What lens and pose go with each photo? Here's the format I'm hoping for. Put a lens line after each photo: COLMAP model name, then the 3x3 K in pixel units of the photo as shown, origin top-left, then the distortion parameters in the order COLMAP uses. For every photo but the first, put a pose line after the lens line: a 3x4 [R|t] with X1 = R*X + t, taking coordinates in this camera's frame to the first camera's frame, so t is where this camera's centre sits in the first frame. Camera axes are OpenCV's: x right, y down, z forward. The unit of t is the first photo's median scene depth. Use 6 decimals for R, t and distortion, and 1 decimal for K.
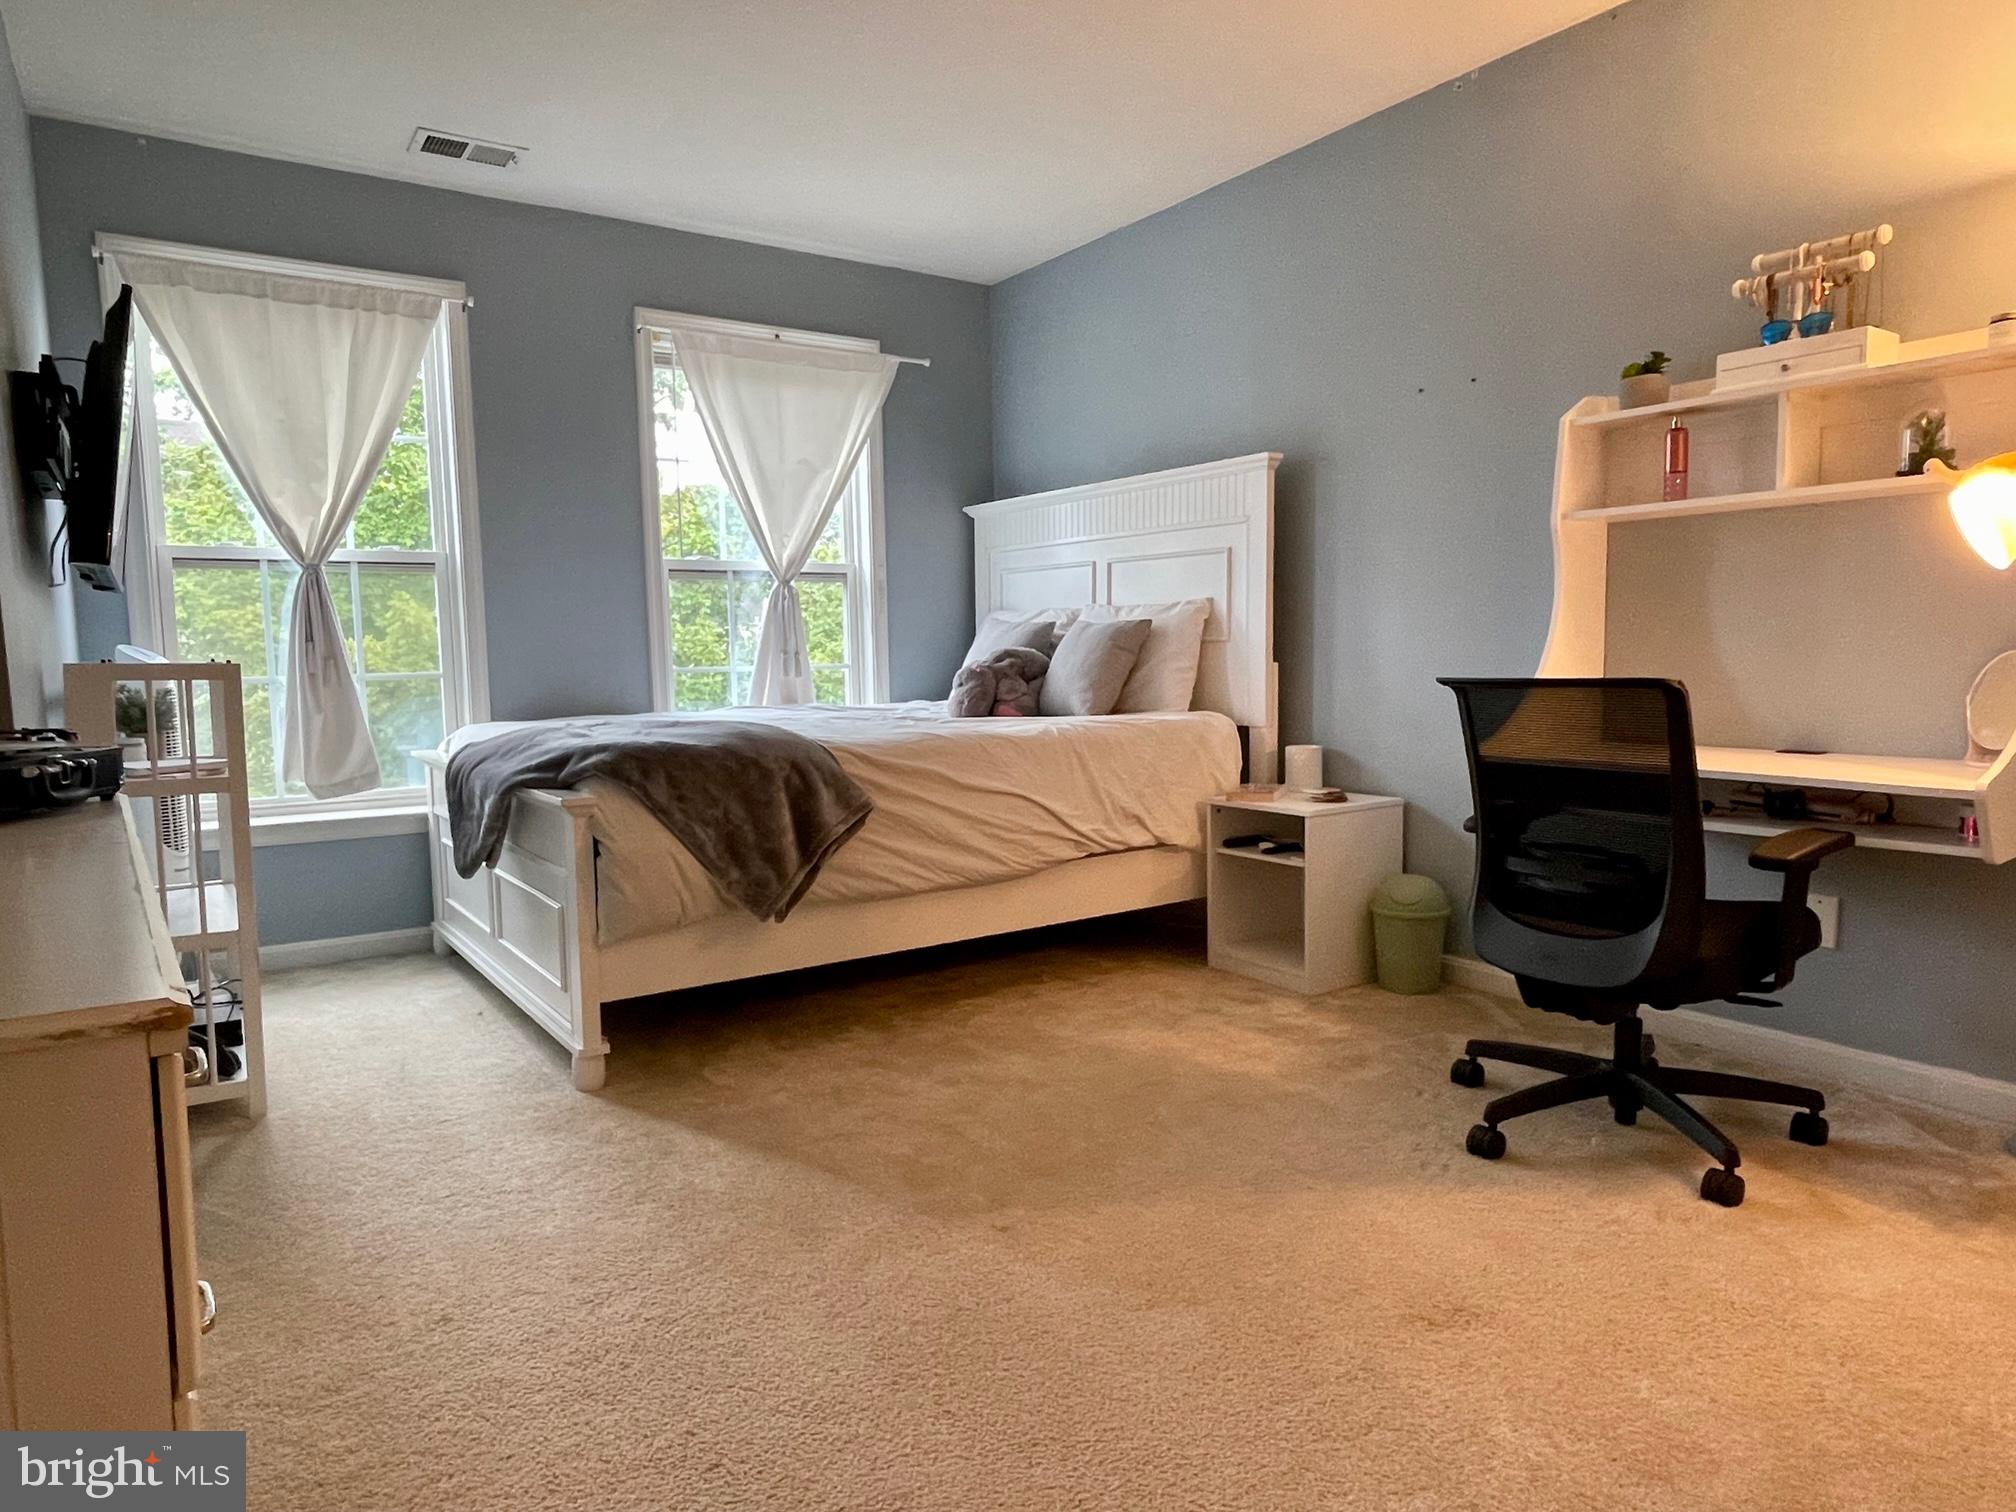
lens RADIAL K [[1255.7, 0, 1005.0], [0, 1255.7, 765.4], [0, 0, 1]] dist [0.002376, -0.010774]
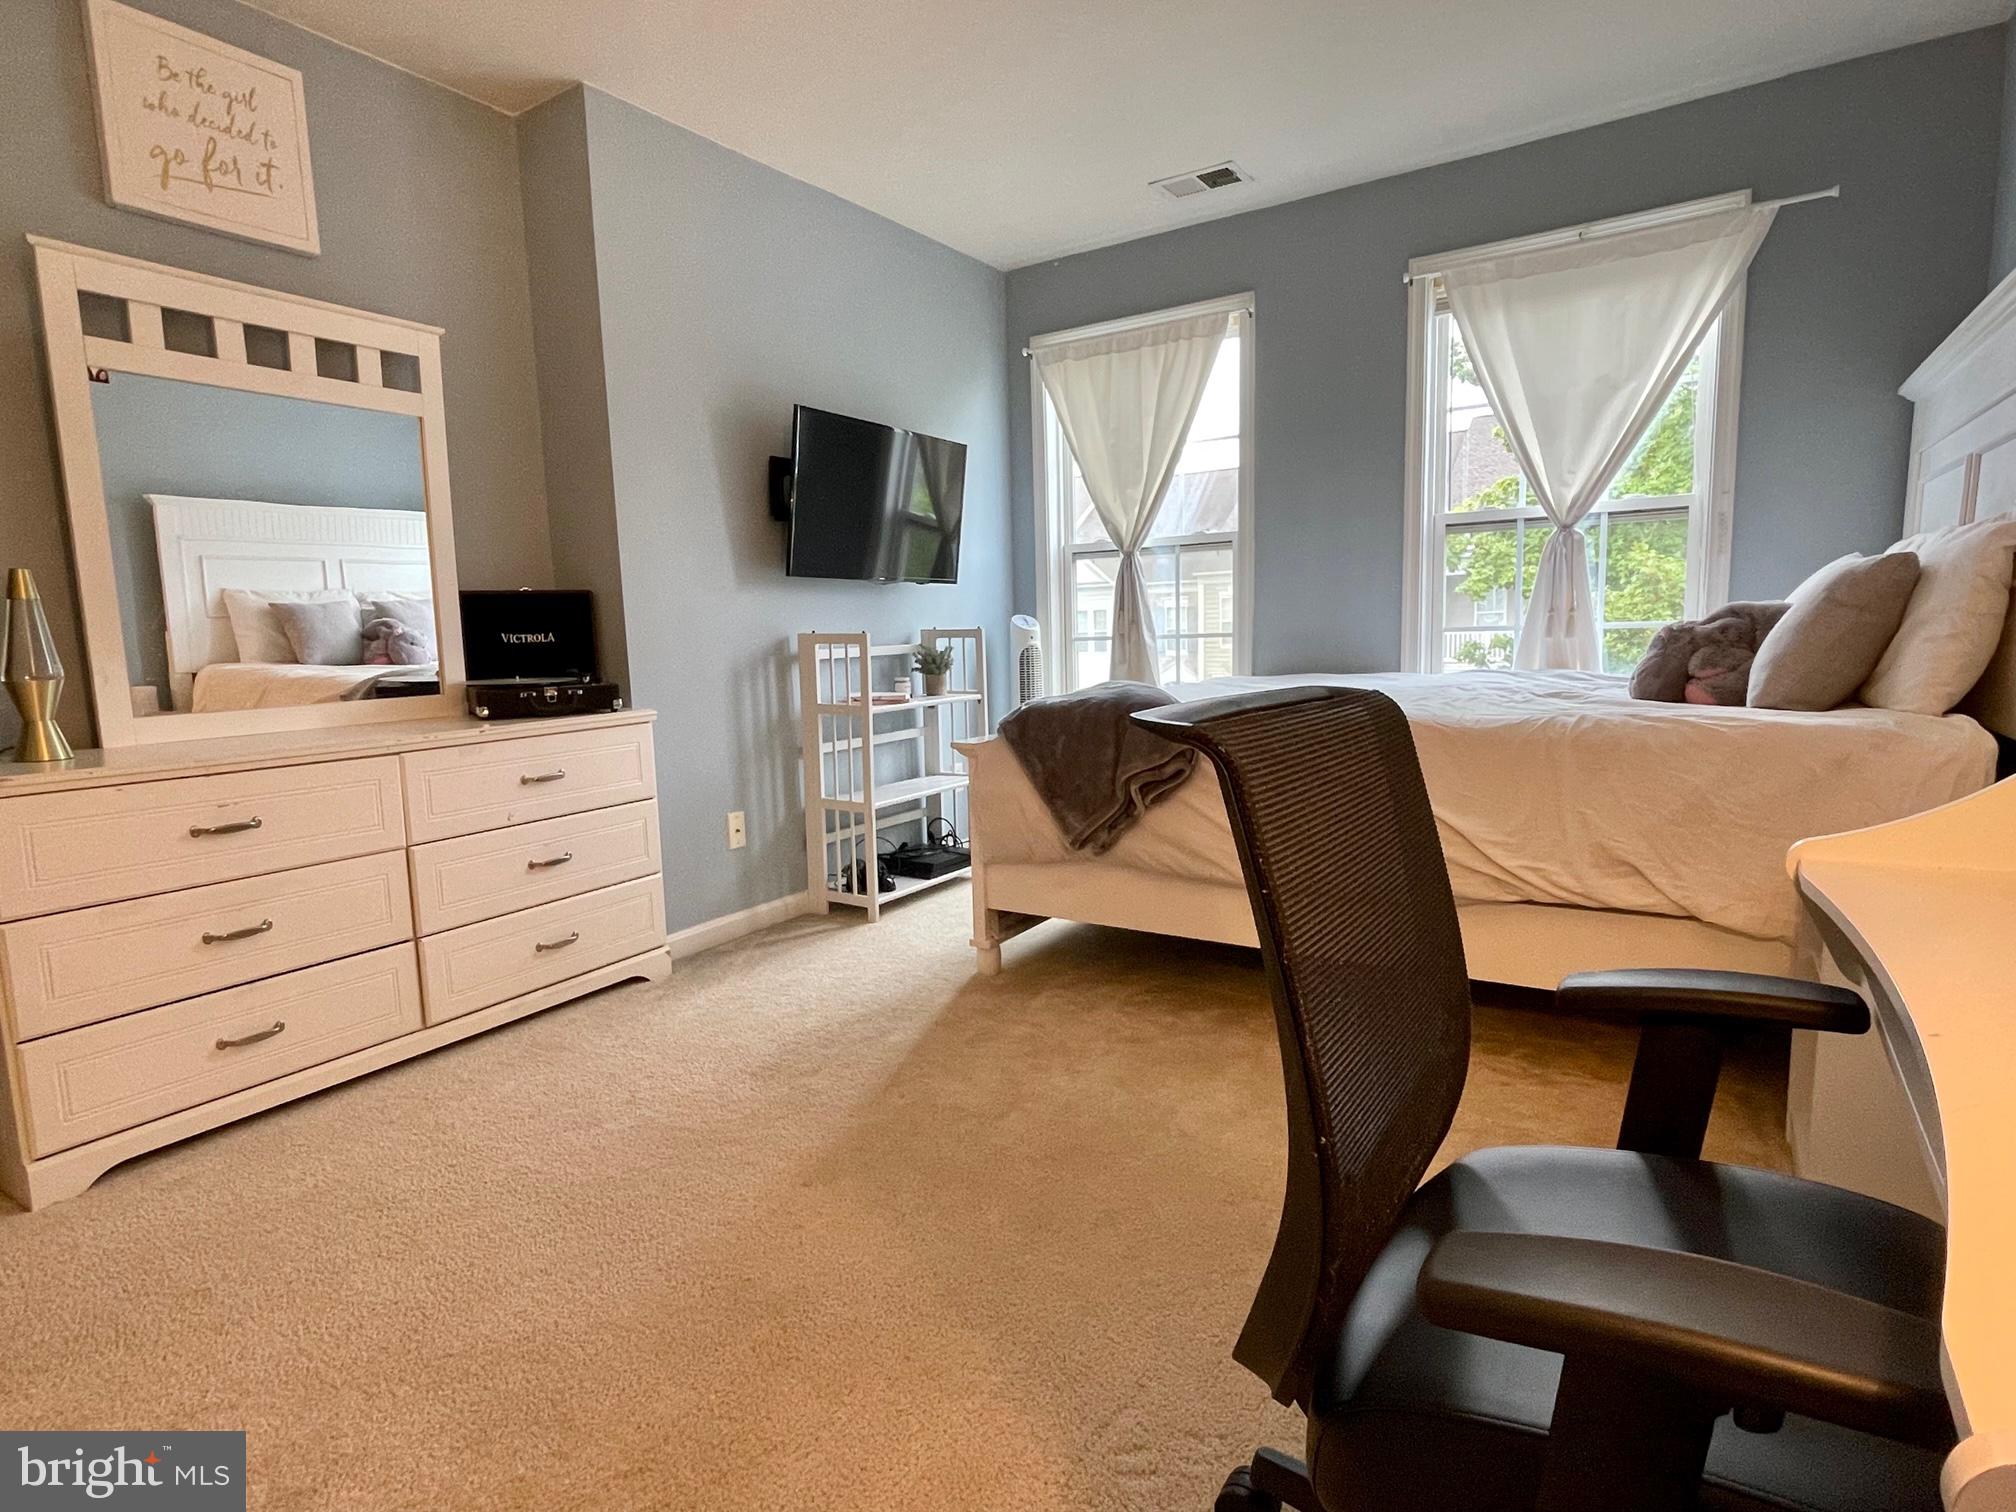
lens RADIAL K [[1110.9, 0, 998.9], [0, 1110.9, 748.1], [0, 0, 1]] dist [0.003537, -0.000528]
pose [[0.356225, 0.110112, -0.927890, 0.467987], [-0.060410, 0.993669, 0.094725, -0.050254], [0.932445, 0.022311, 0.360621, 0.416722]]
